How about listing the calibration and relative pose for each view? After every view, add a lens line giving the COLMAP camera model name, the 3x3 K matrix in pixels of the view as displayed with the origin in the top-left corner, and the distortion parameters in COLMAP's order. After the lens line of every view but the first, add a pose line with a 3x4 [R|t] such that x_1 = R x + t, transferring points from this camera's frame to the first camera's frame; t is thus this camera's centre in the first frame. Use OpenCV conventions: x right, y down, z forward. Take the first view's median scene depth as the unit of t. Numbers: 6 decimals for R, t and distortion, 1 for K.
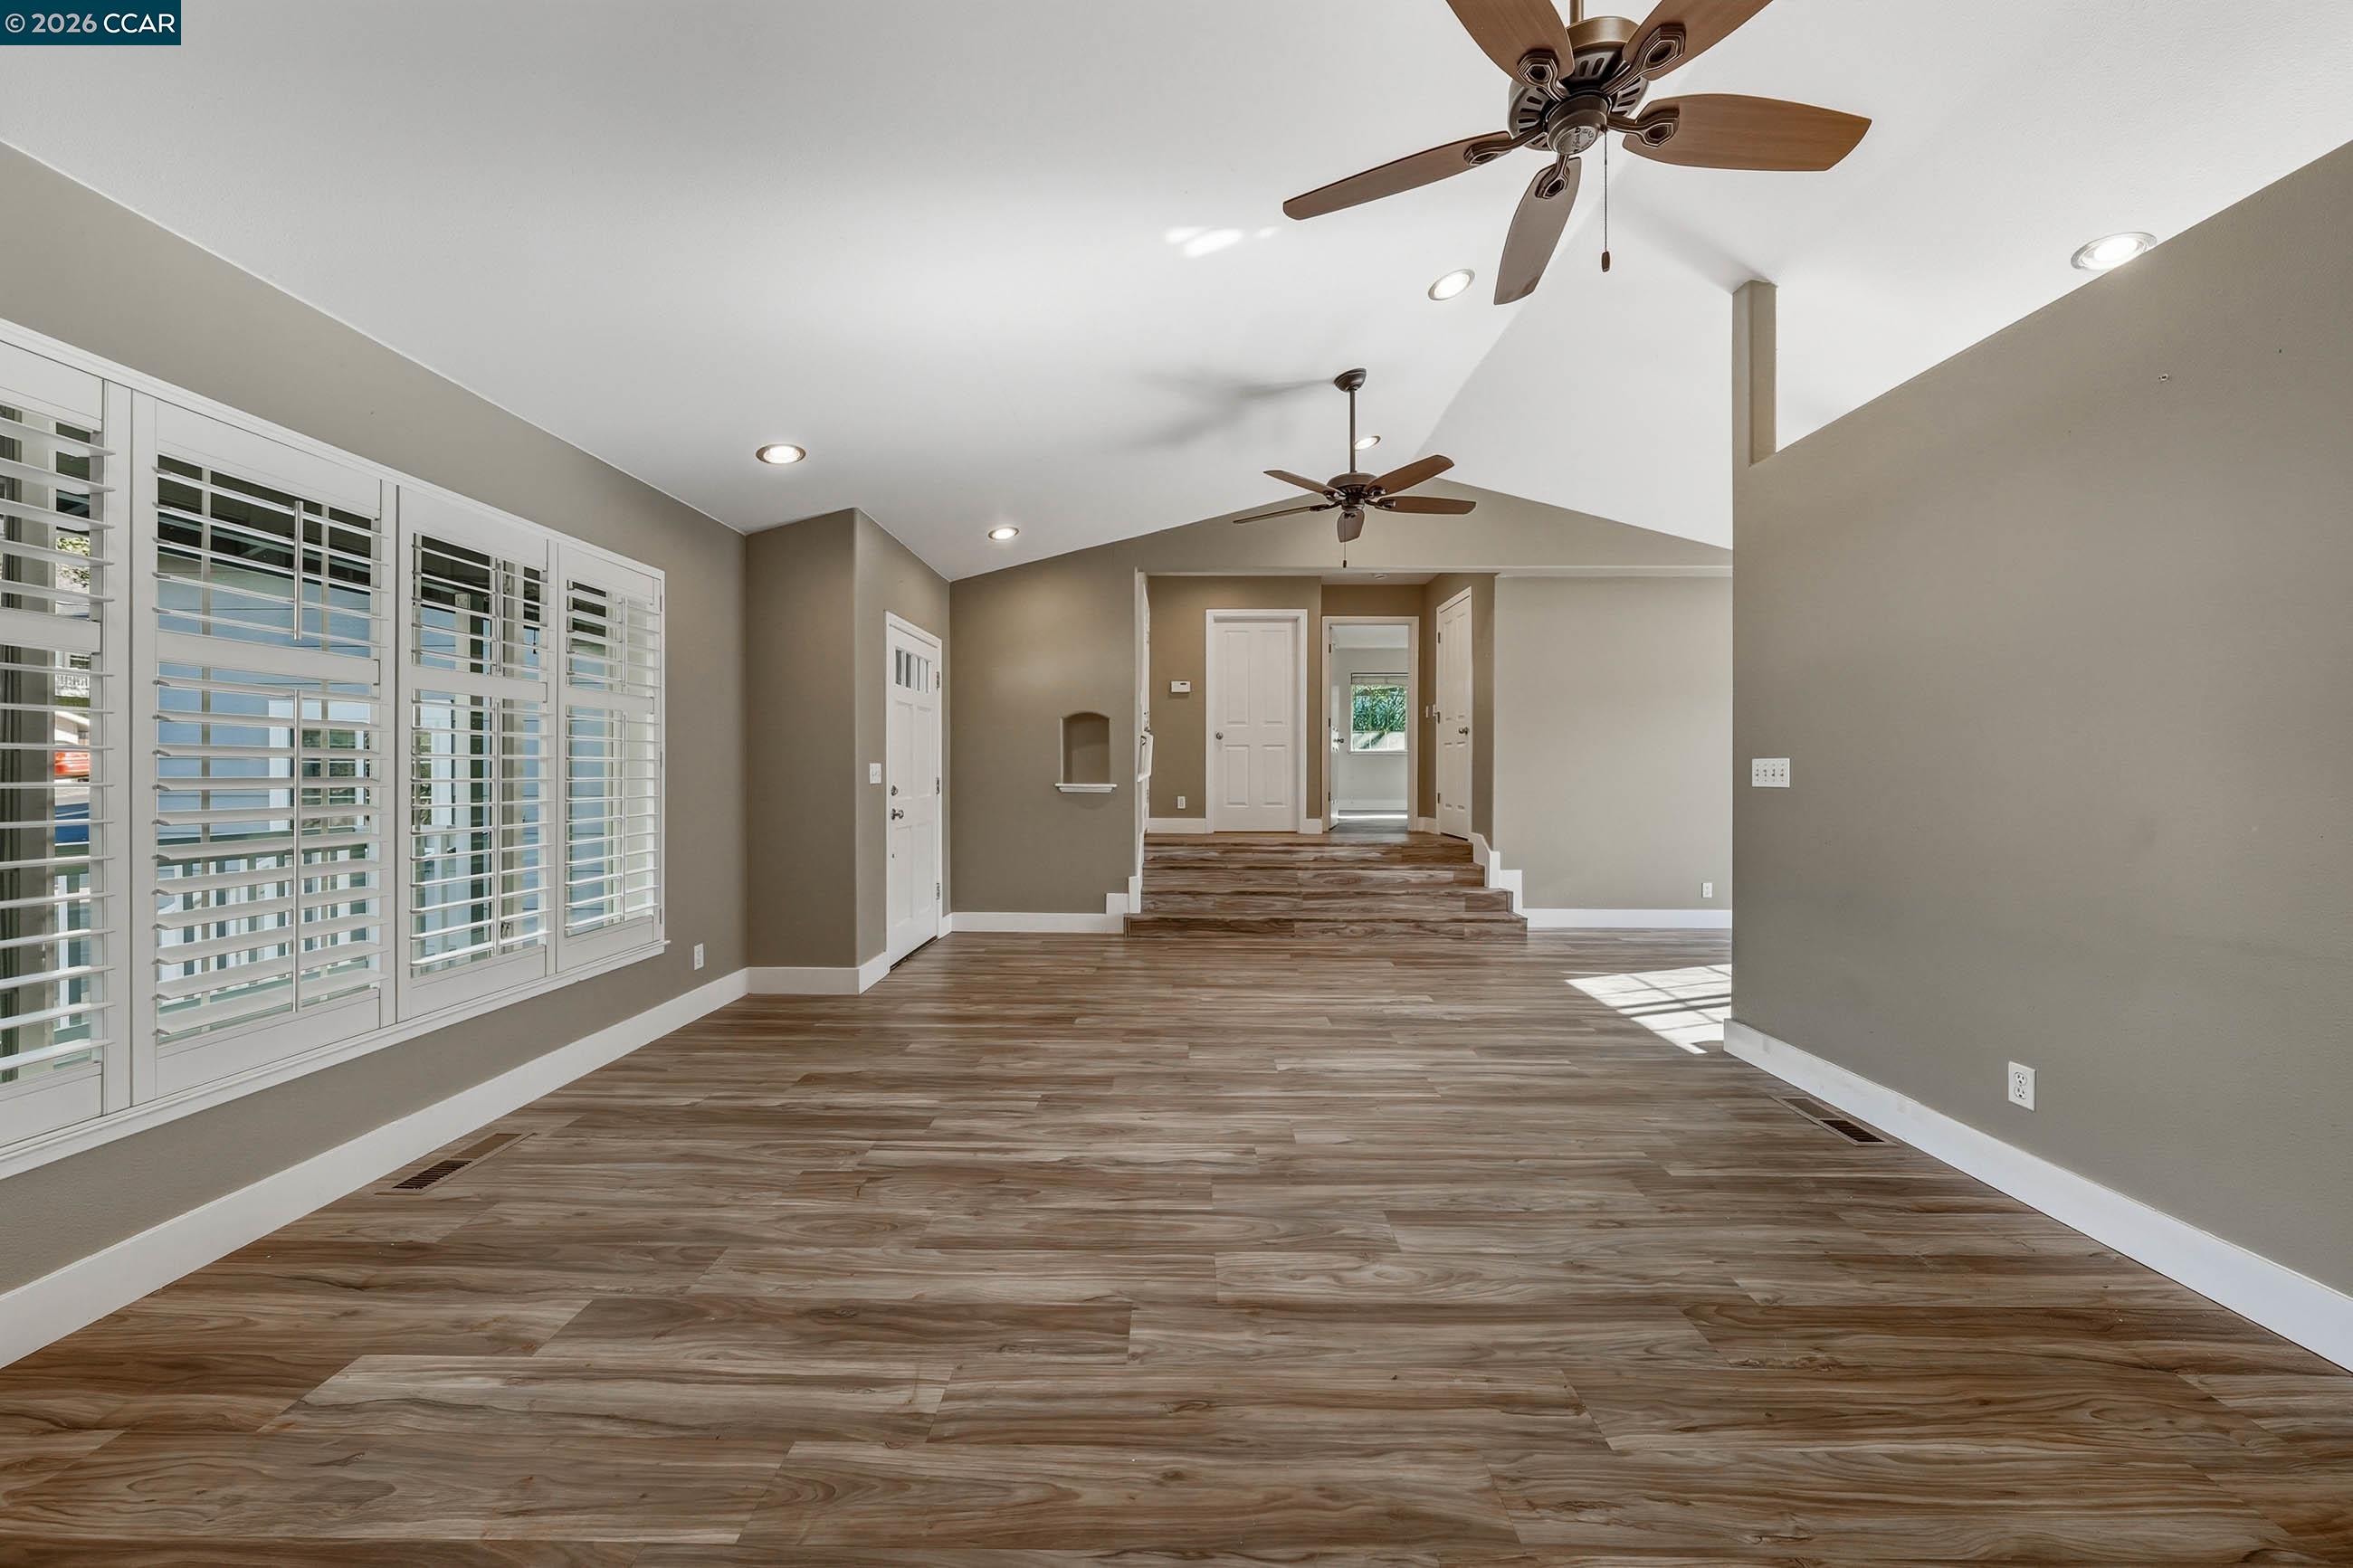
lens RADIAL K [[805.2, 0, 1176.5], [0, 805.2, 784.0], [0, 0, 1]] dist [-0.004810, 0.000048]
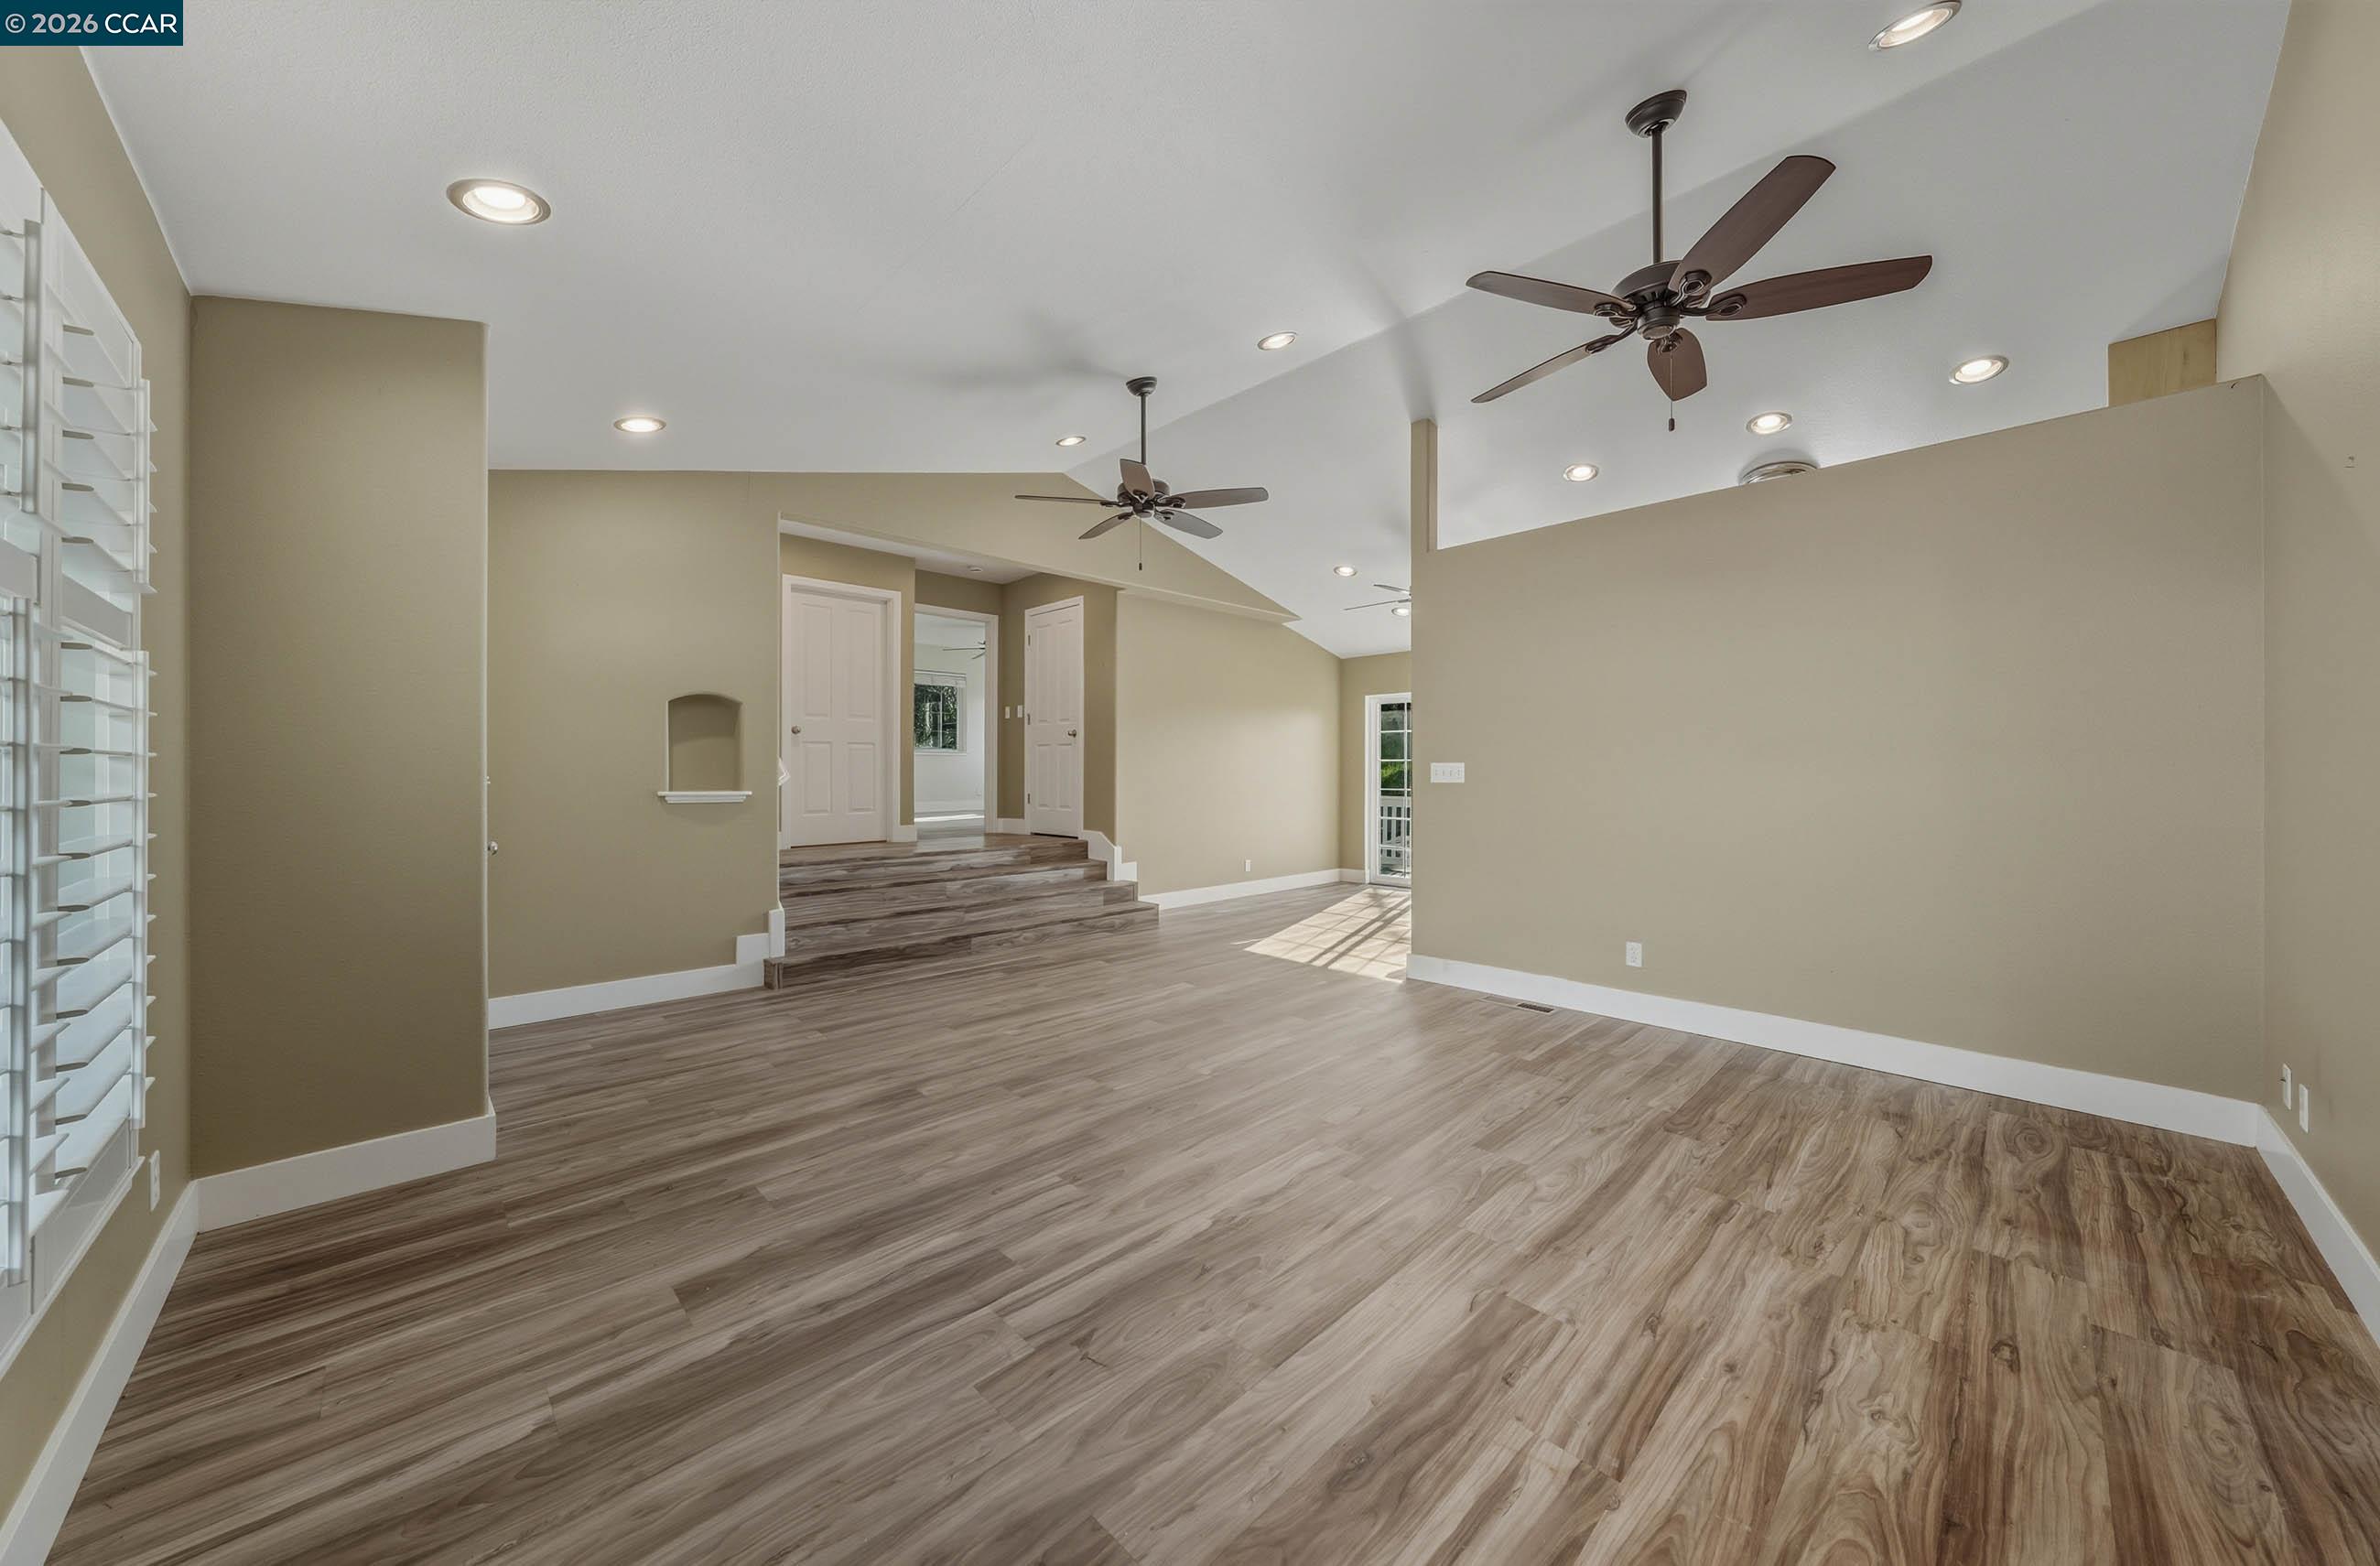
lens RADIAL K [[819.1, 0, 1190.0], [0, 819.1, 783.0], [0, 0, 1]] dist [-0.004633, -0.000023]
pose [[0.709581, -0.012850, 0.704507, -0.590282], [0.013637, 0.999897, 0.004503, -0.009289], [-0.704492, 0.006412, 0.709683, 0.292223]]
